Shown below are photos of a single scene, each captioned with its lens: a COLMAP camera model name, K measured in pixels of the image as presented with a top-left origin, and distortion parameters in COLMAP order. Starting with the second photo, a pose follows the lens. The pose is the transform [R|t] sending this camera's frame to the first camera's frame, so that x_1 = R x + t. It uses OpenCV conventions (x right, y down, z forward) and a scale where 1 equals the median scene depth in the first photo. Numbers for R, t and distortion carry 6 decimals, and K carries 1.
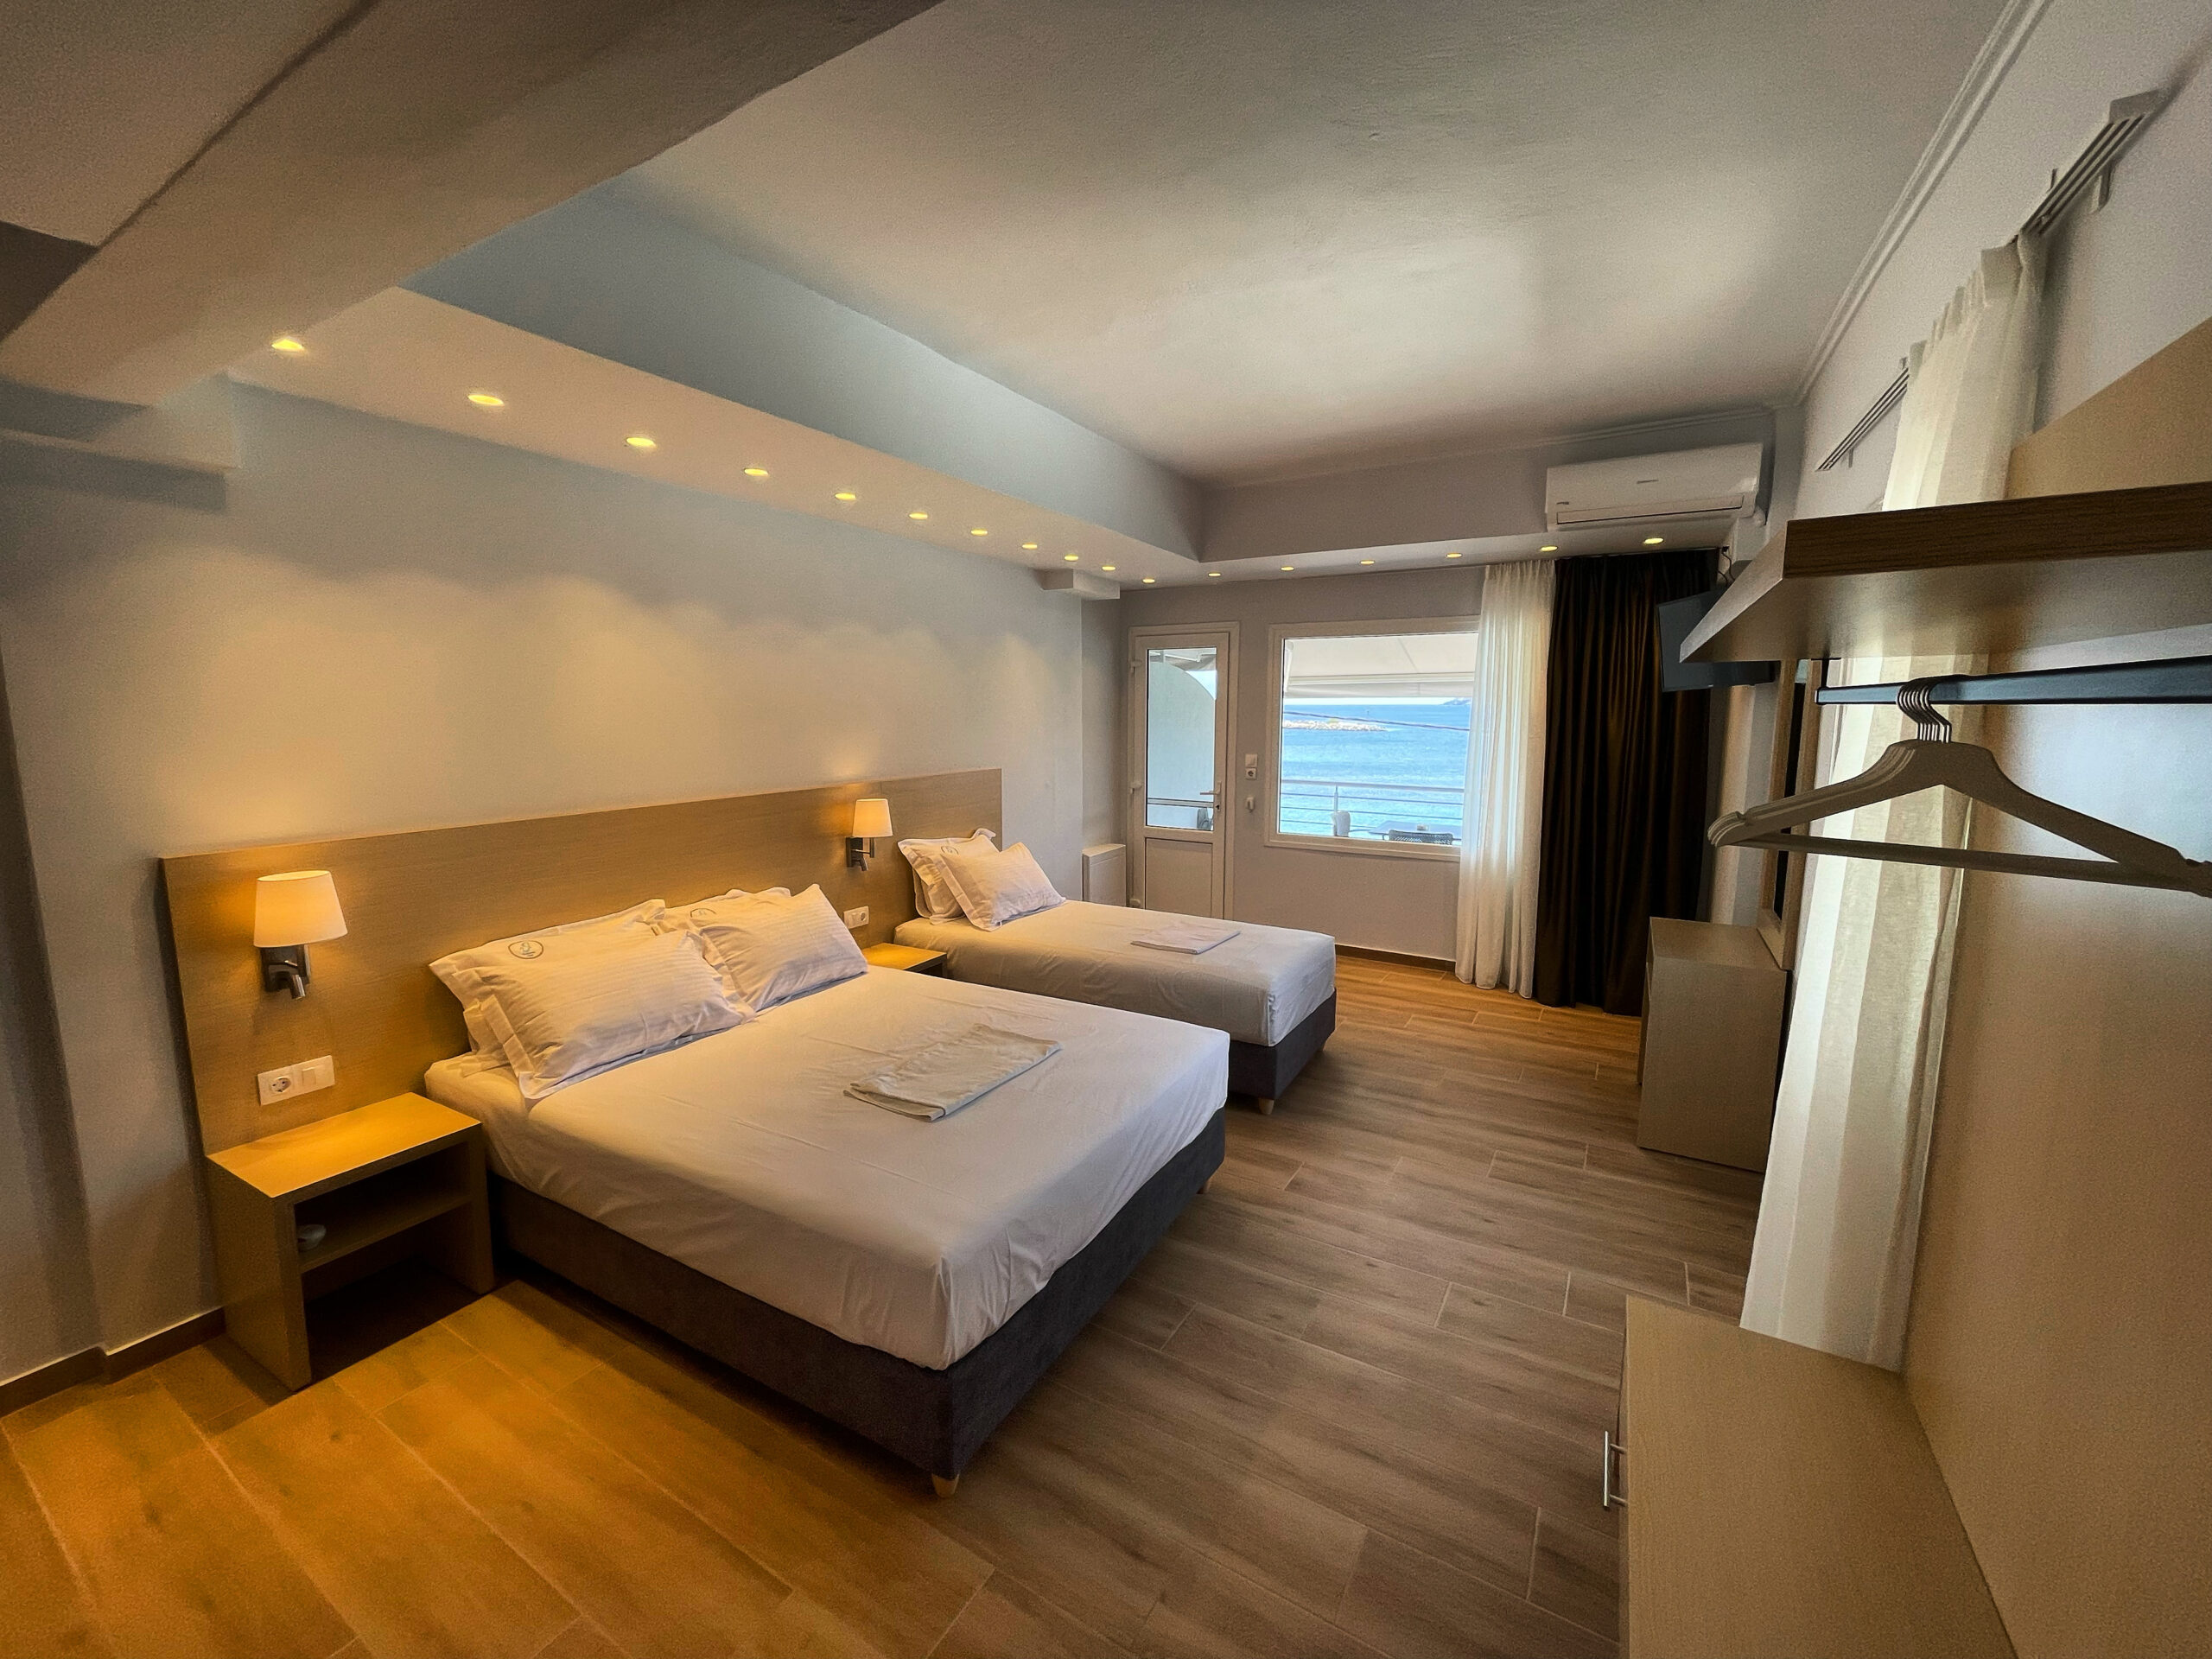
lens RADIAL K [[891.9, 0, 1111.1], [0, 891.9, 825.3], [0, 0, 1]] dist [0.000644, -0.000247]
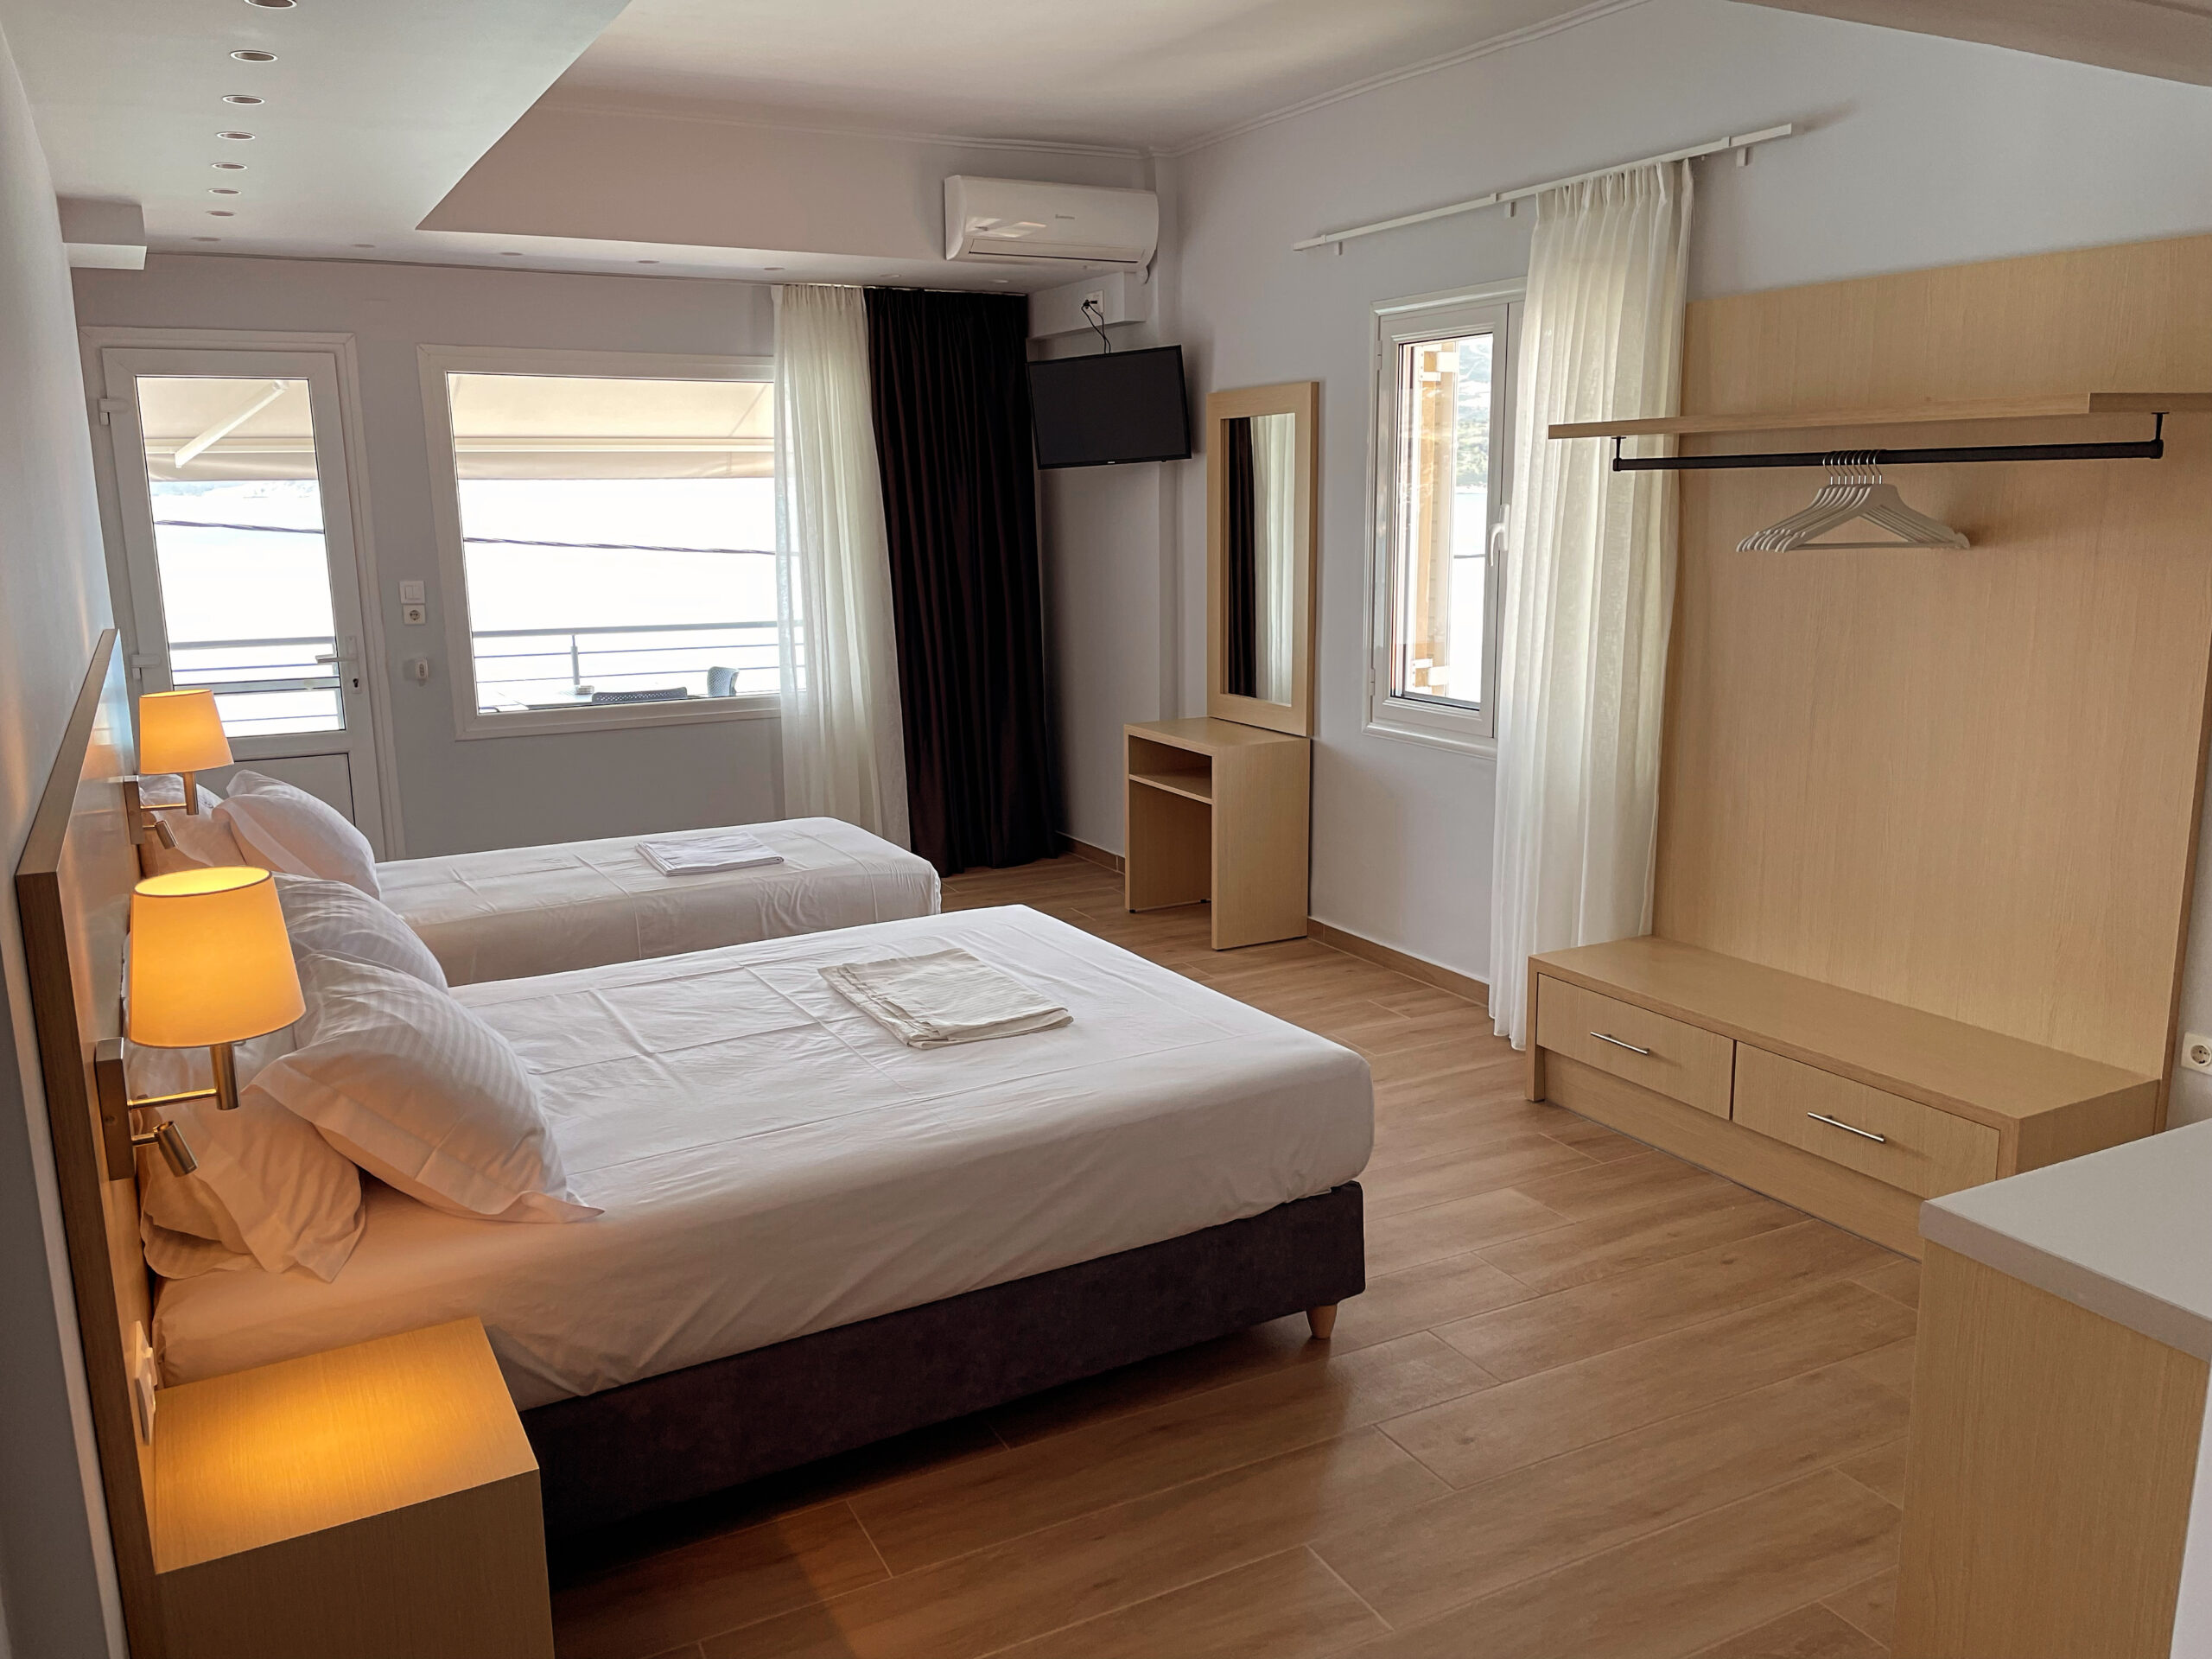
lens RADIAL K [[1669.8, 0, 1106.0], [0, 1669.8, 829.5], [0, 0, 1]] dist [0.107163, -0.151462]
pose [[0.532145, -0.177229, 0.827895, -0.978609], [0.127630, 0.983463, 0.128496, -0.013478], [-0.836978, 0.037285, 0.545965, 0.123245]]
